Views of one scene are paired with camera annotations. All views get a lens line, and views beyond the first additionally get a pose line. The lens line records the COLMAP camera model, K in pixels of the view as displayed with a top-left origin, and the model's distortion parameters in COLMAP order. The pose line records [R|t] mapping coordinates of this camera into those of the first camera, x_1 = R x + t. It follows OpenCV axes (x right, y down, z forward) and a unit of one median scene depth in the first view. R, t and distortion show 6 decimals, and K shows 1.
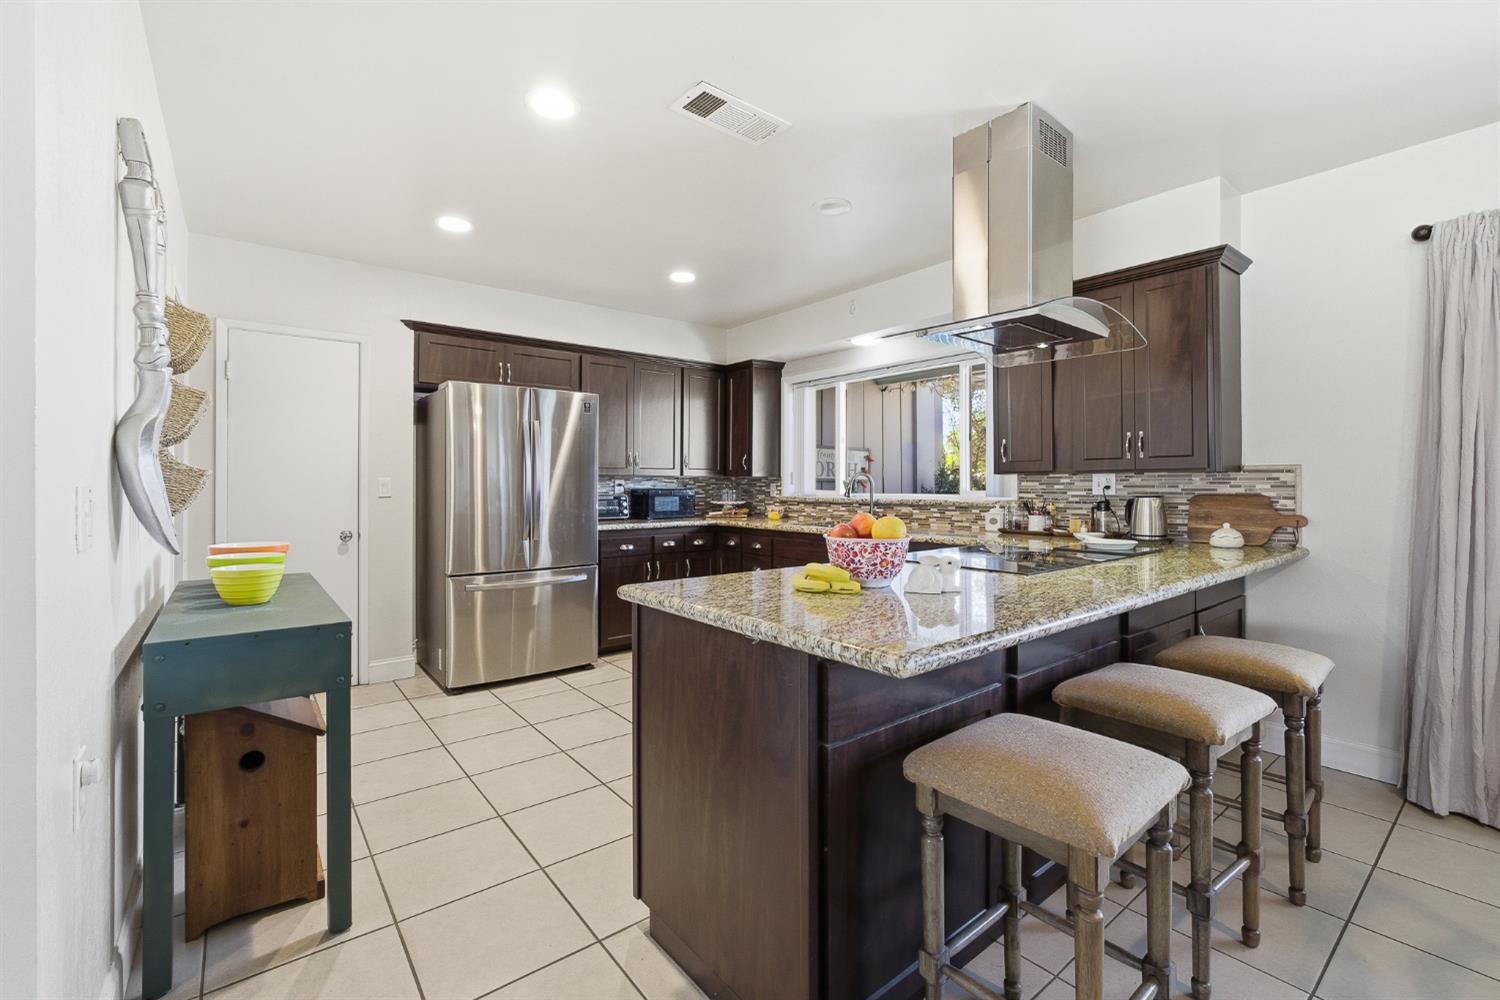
lens RADIAL K [[653.1, 0, 750.6], [0, 653.1, 483.6], [0, 0, 1]] dist [-0.012249, 0.000161]
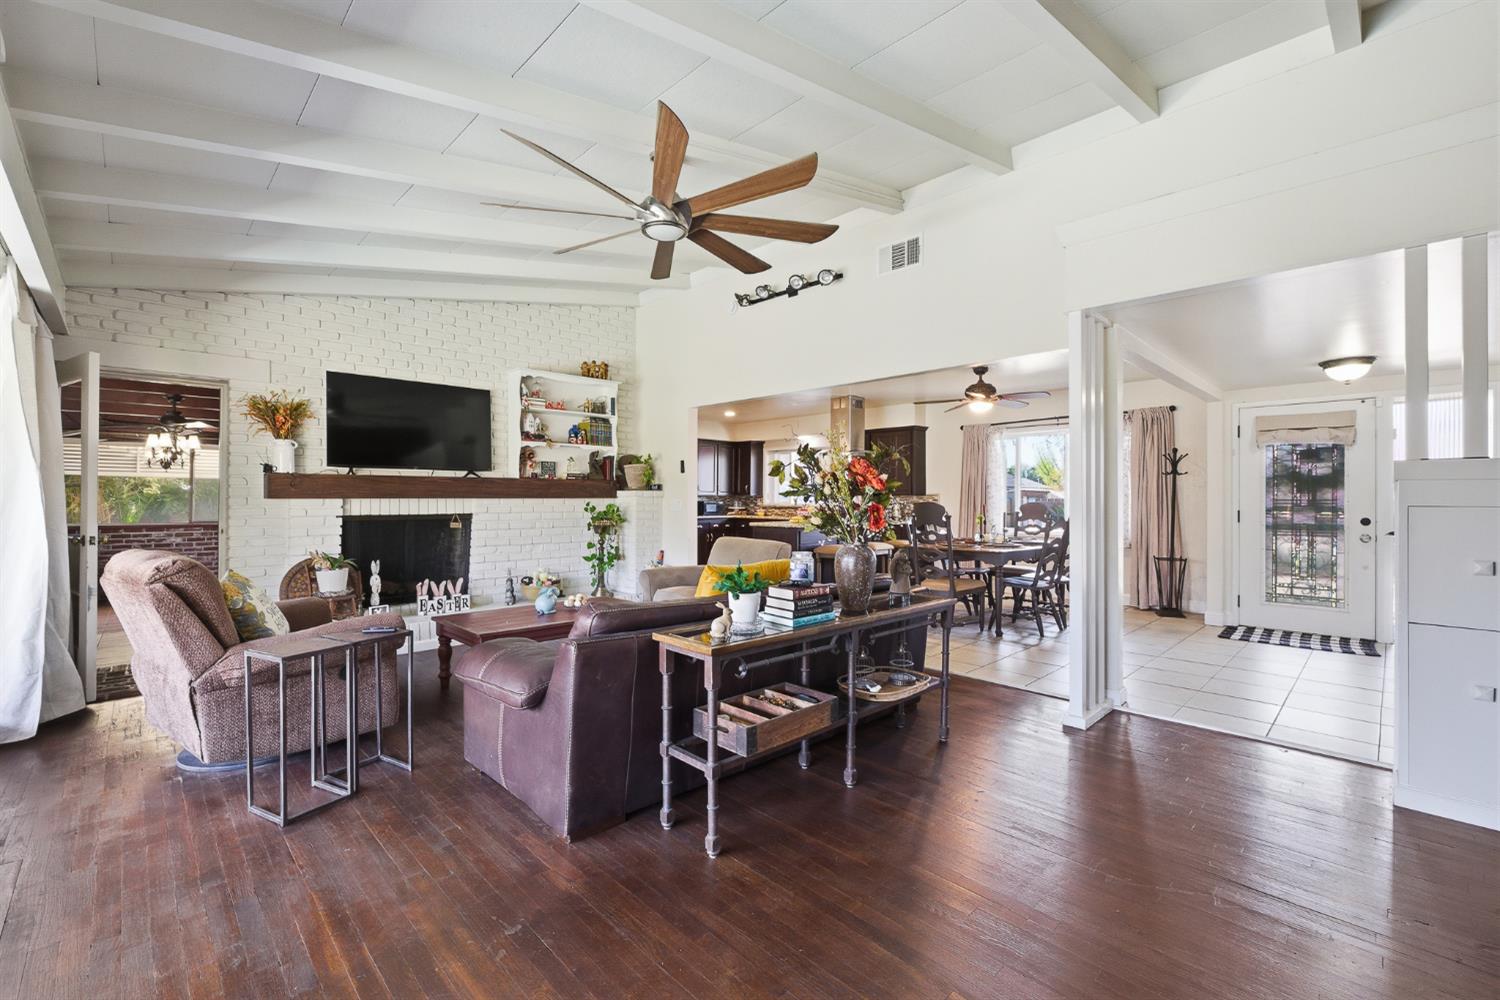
lens RADIAL K [[653.2, 0, 746.0], [0, 653.2, 493.1], [0, 0, 1]] dist [-0.001177, -0.000004]
pose [[0.994517, 0.004247, 0.104489, -0.314832], [-0.003392, 0.999959, -0.008365, -0.000440], [-0.104520, 0.007964, 0.994491, -1.504154]]
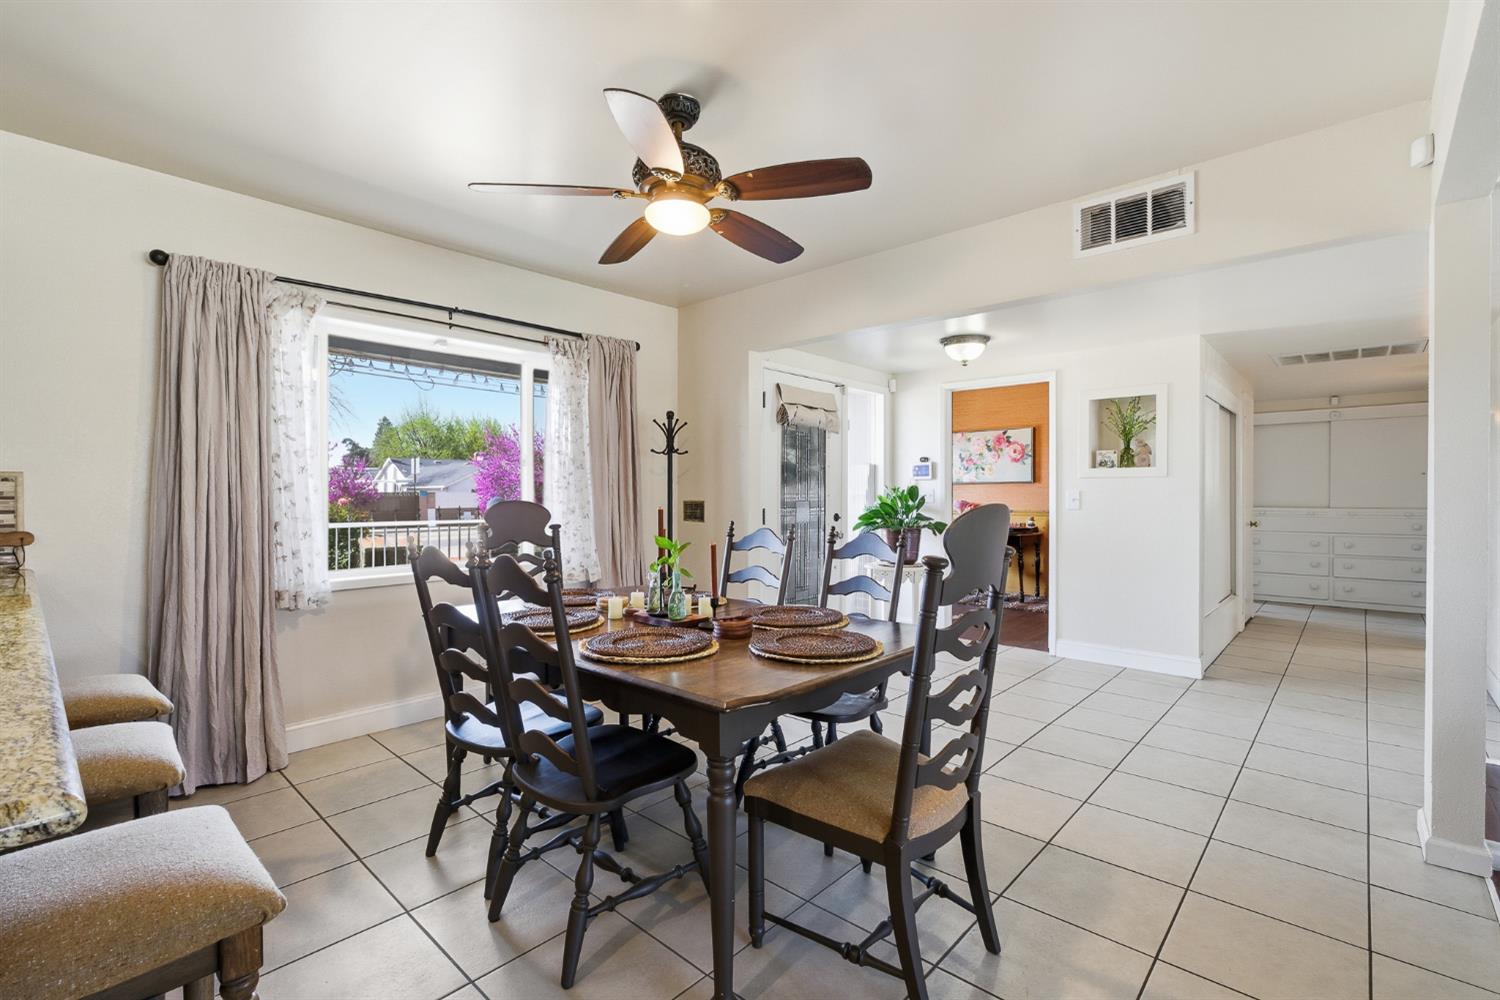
lens RADIAL K [[664.1, 0, 754.9], [0, 664.1, 497.7], [0, 0, 1]] dist [0.000265, 0.000181]
pose [[-0.155426, -0.004440, 0.987838, -0.119325], [-0.000257, 0.999990, 0.004454, 0.000129], [-0.987848, 0.000438, -0.155425, 0.128826]]
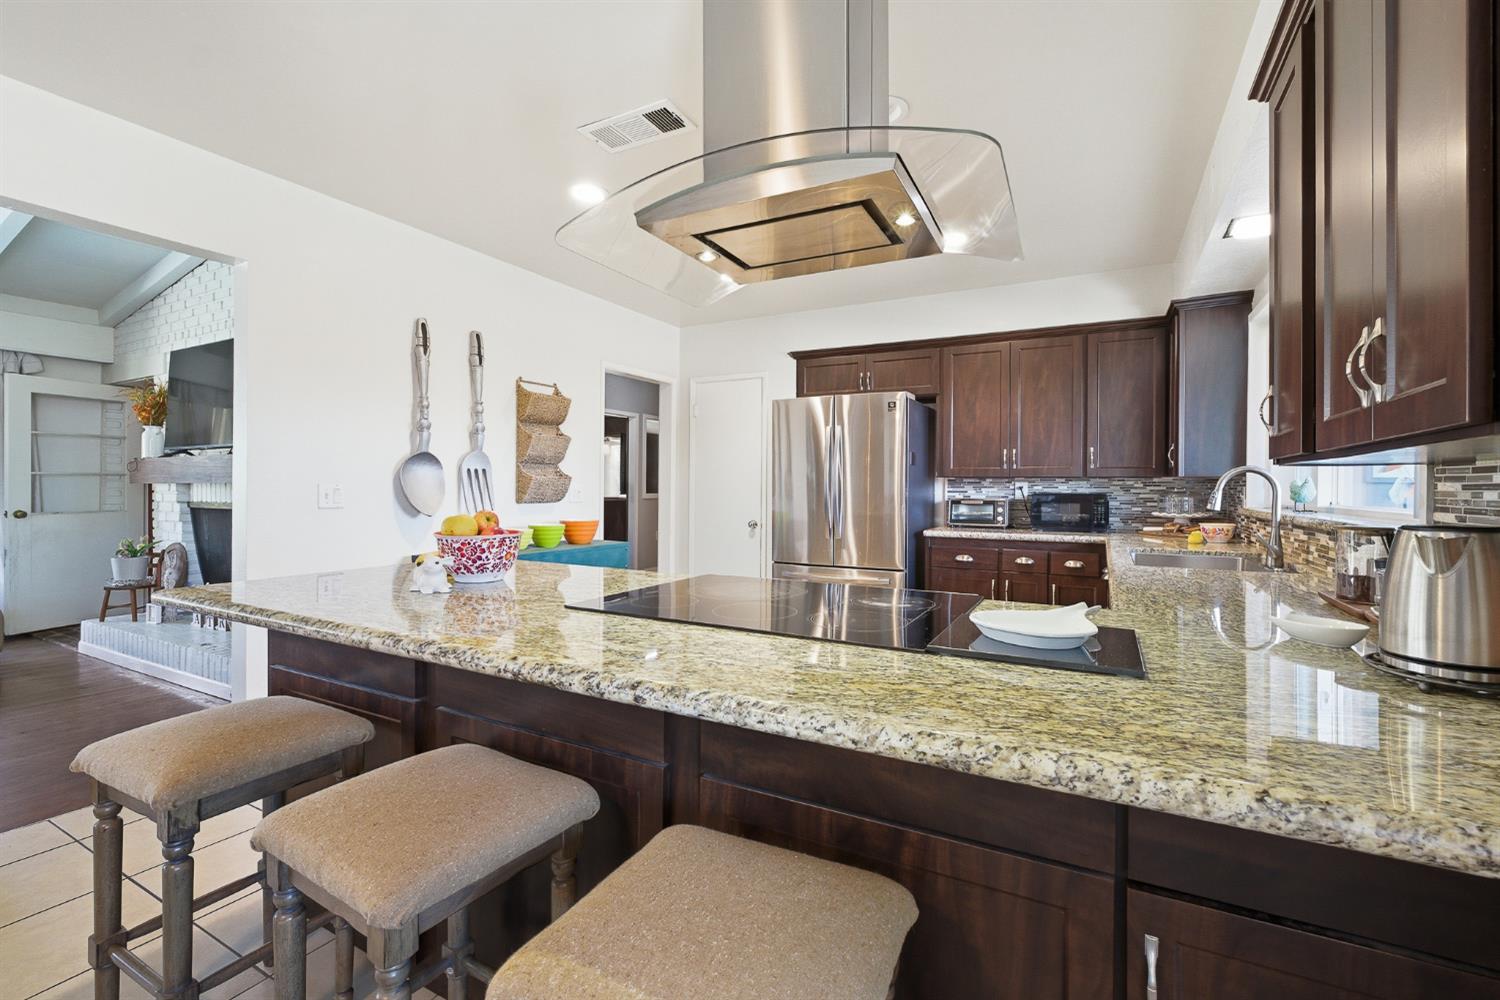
lens RADIAL K [[653.2, 0, 746.0], [0, 653.2, 493.1], [0, 0, 1]] dist [-0.001177, -0.000004]
pose [[0.397905, 0.013627, -0.917326, 0.589927], [-0.005926, 0.999907, 0.012283, 0.000541], [0.917408, 0.000549, 0.397948, 0.446405]]
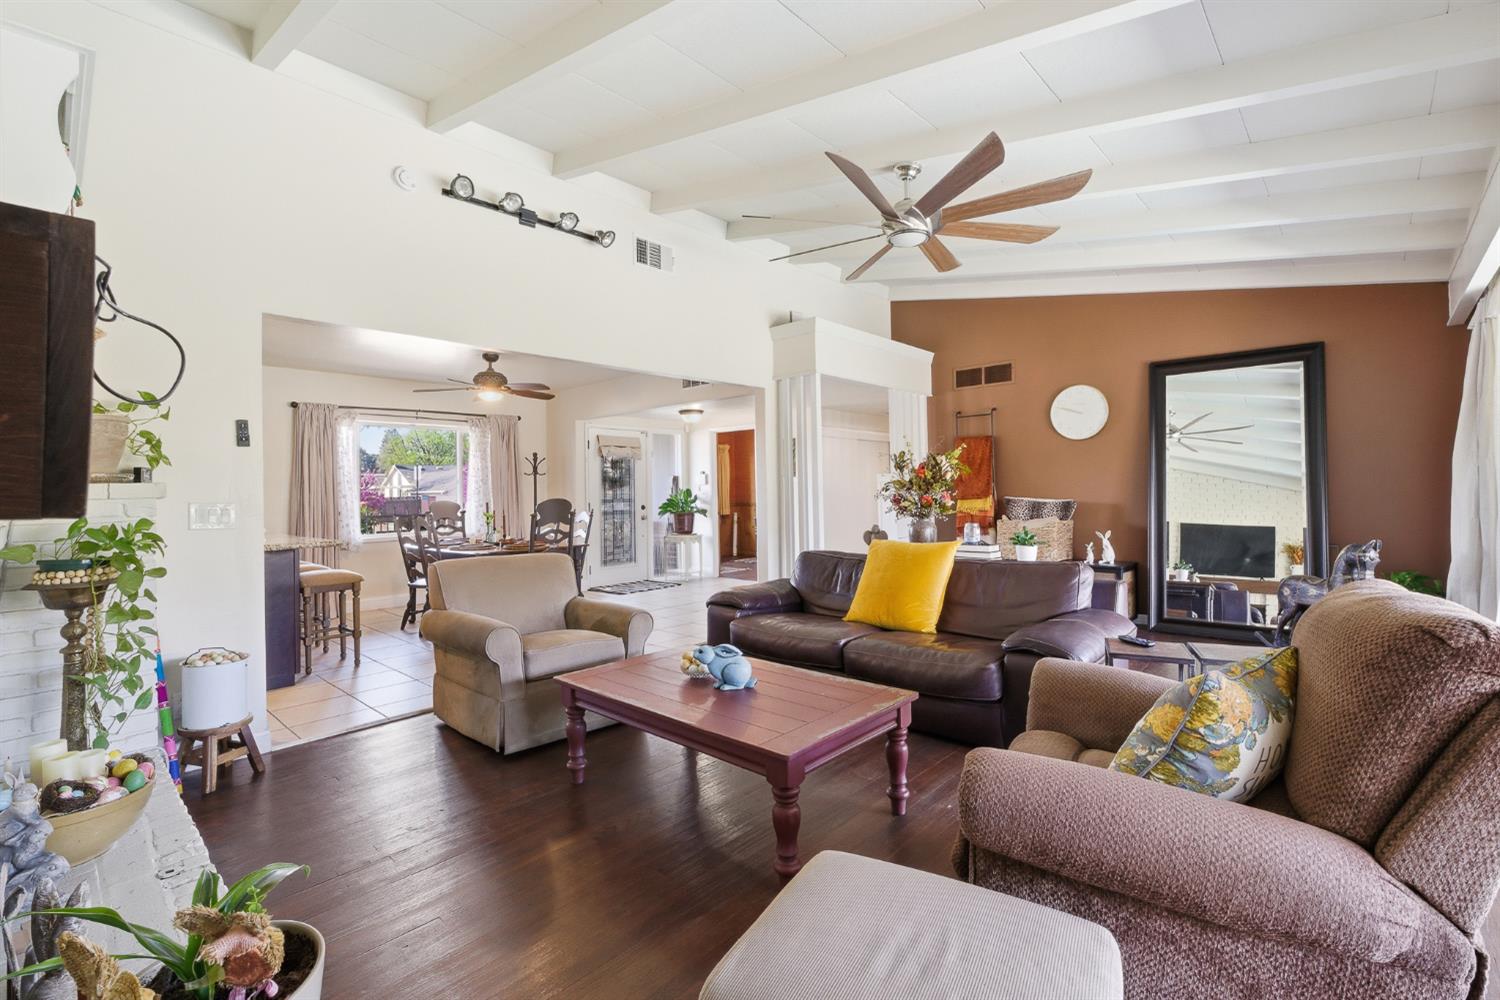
lens RADIAL K [[653.2, 0, 746.0], [0, 653.2, 493.1], [0, 0, 1]] dist [-0.001177, -0.000004]
pose [[-0.144301, 0.002385, 0.989531, -1.154046], [0.016612, 0.999862, 0.000012, 0.001037], [-0.989394, 0.016440, -0.144321, -0.265600]]
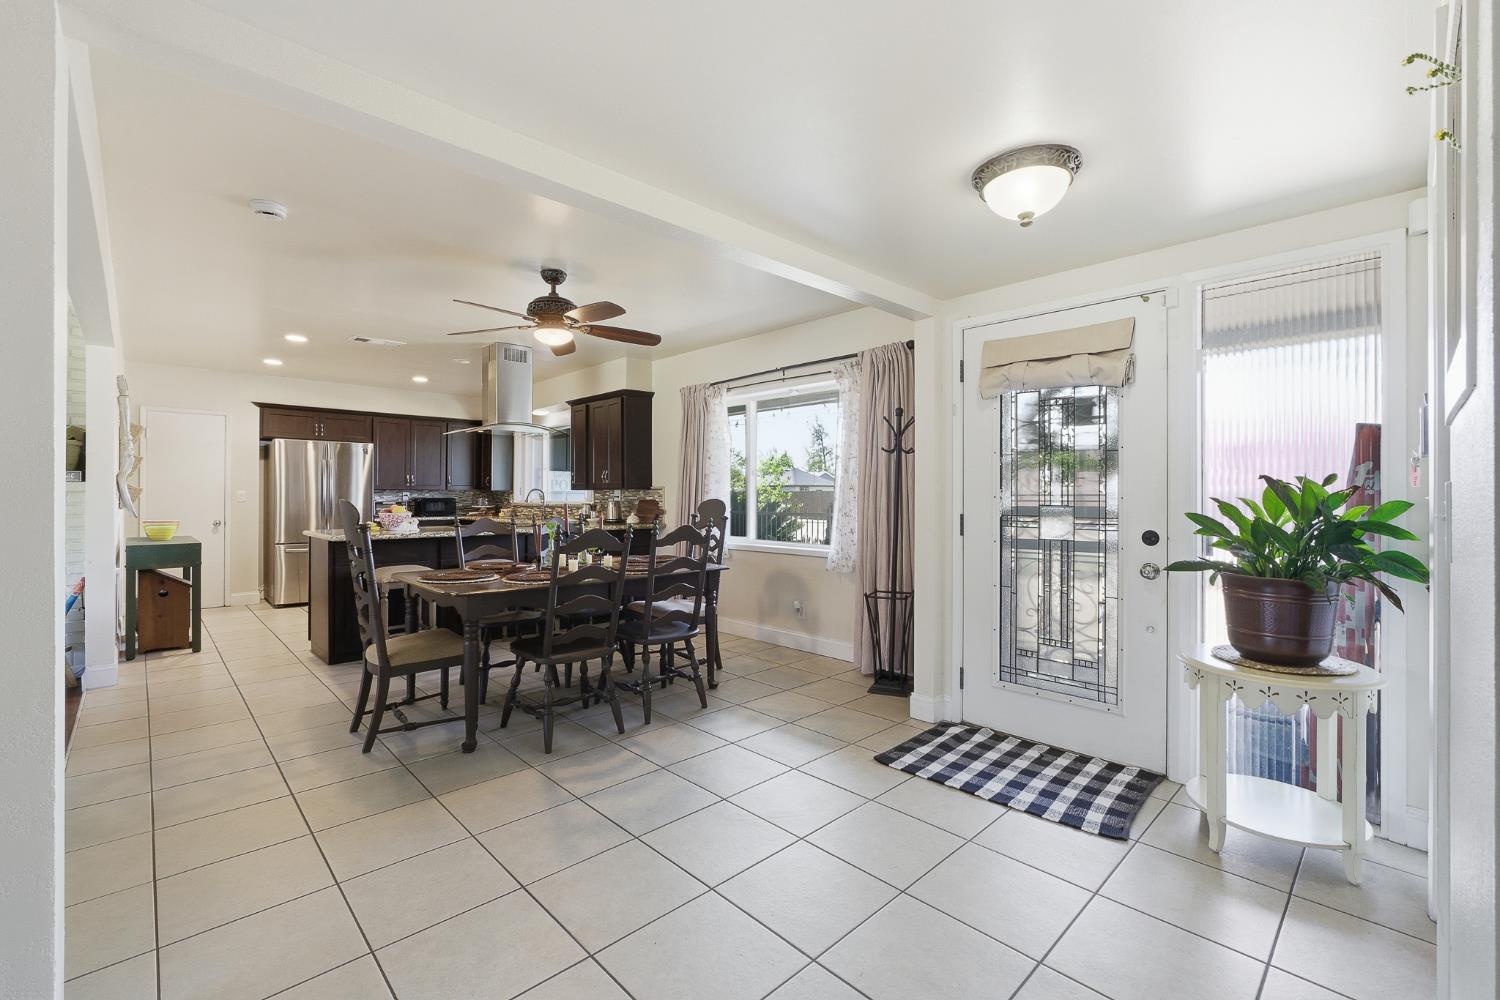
lens RADIAL K [[646.1, 0, 756.0], [0, 646.1, 495.5], [0, 0, 1]] dist [-0.014941, -0.000248]
pose [[0.994863, 0.002414, 0.101199, 0.668352], [-0.002513, 0.999996, 0.000856, -0.001087], [-0.101197, -0.001106, 0.994866, -0.891351]]
